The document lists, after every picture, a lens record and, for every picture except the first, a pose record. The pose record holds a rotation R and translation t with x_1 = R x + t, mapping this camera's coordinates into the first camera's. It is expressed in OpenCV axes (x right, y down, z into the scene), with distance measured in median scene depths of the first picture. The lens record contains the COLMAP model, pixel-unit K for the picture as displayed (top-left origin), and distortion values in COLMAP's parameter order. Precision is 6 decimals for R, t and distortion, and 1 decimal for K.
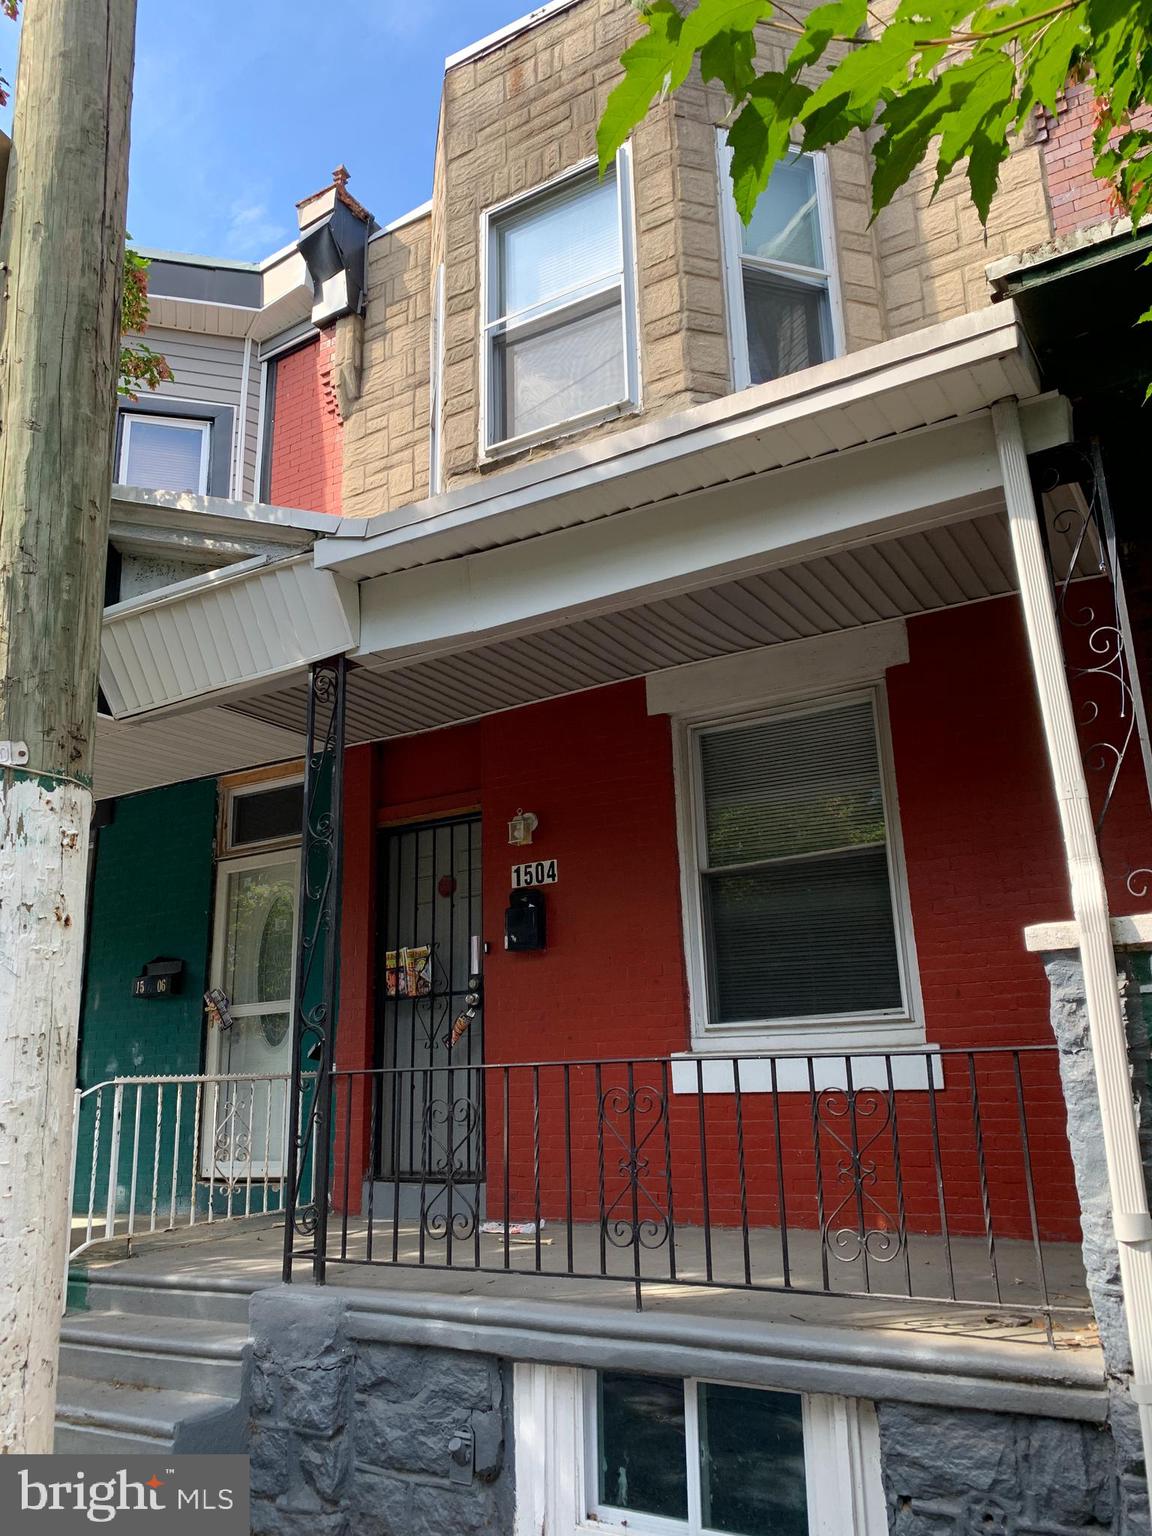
lens RADIAL K [[1168.7, 0, 576.0], [0, 1168.7, 768.0], [0, 0, 1]] dist [0.010649, 0.016660]
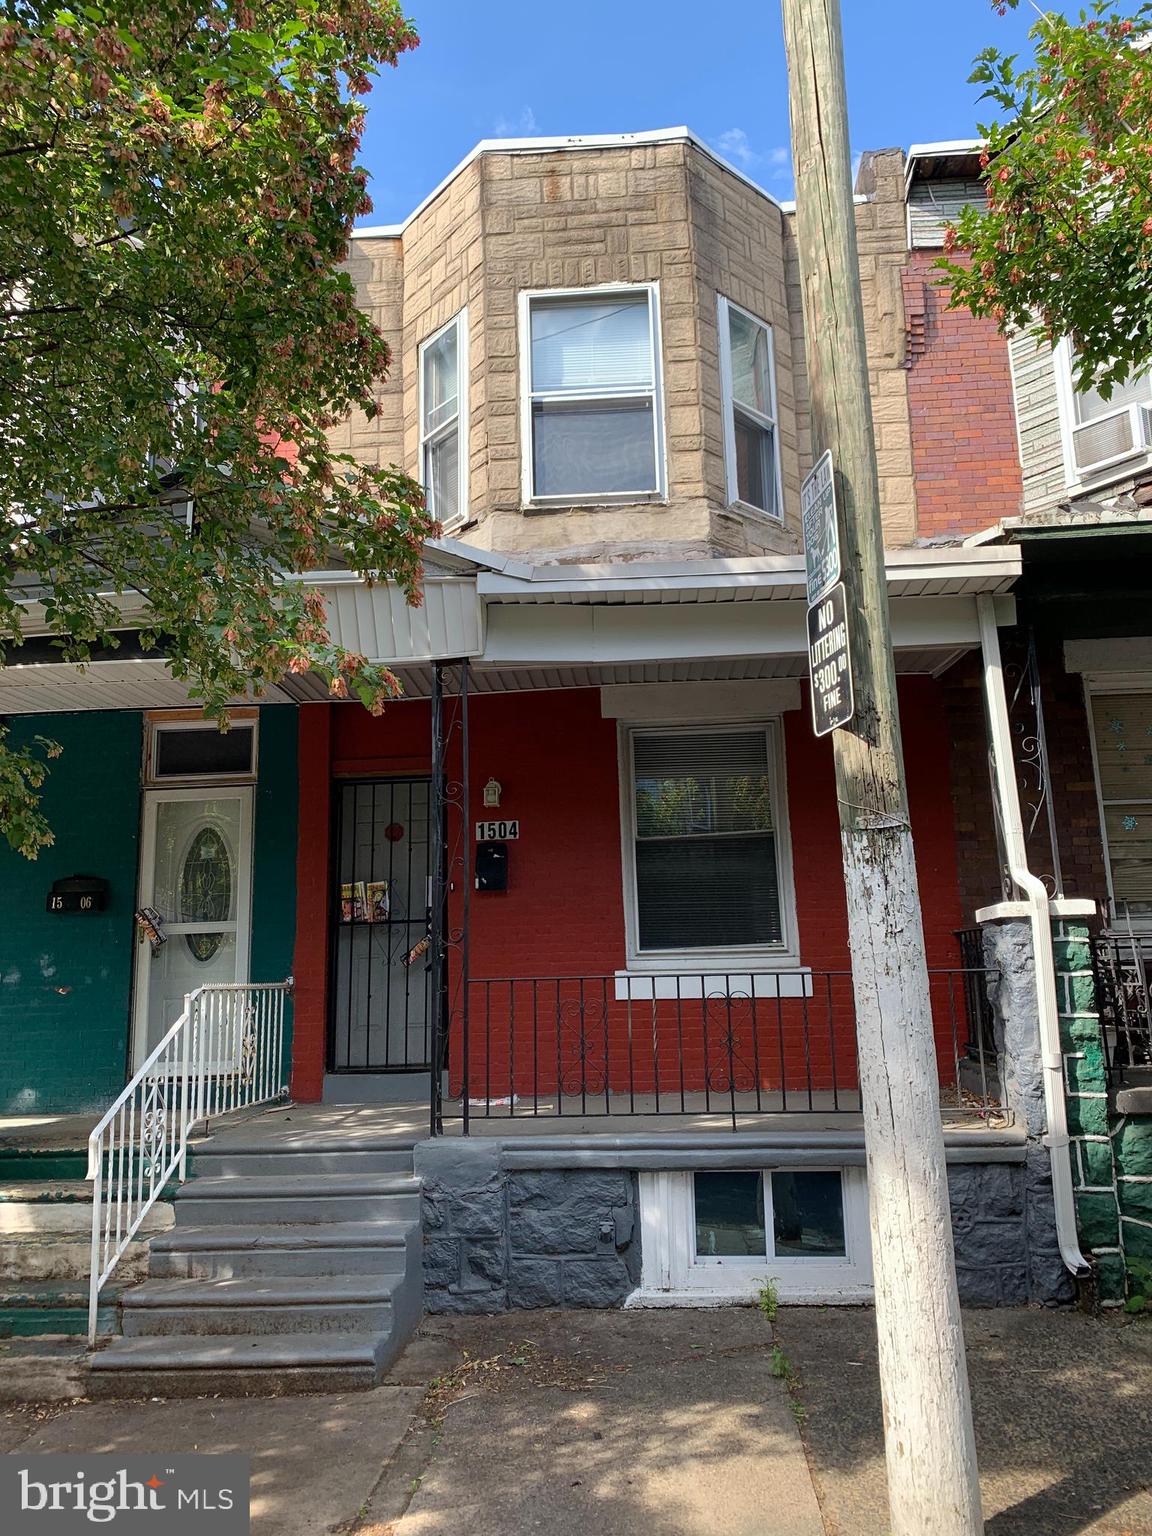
lens RADIAL K [[1165.0, 0, 576.0], [0, 1165.0, 768.0], [0, 0, 1]] dist [0.063588, -0.095622]
pose [[0.888462, 0.090939, 0.449850, -0.616824], [-0.118384, 0.992413, 0.033189, -0.032893], [-0.443419, -0.082742, 0.892487, -0.184516]]
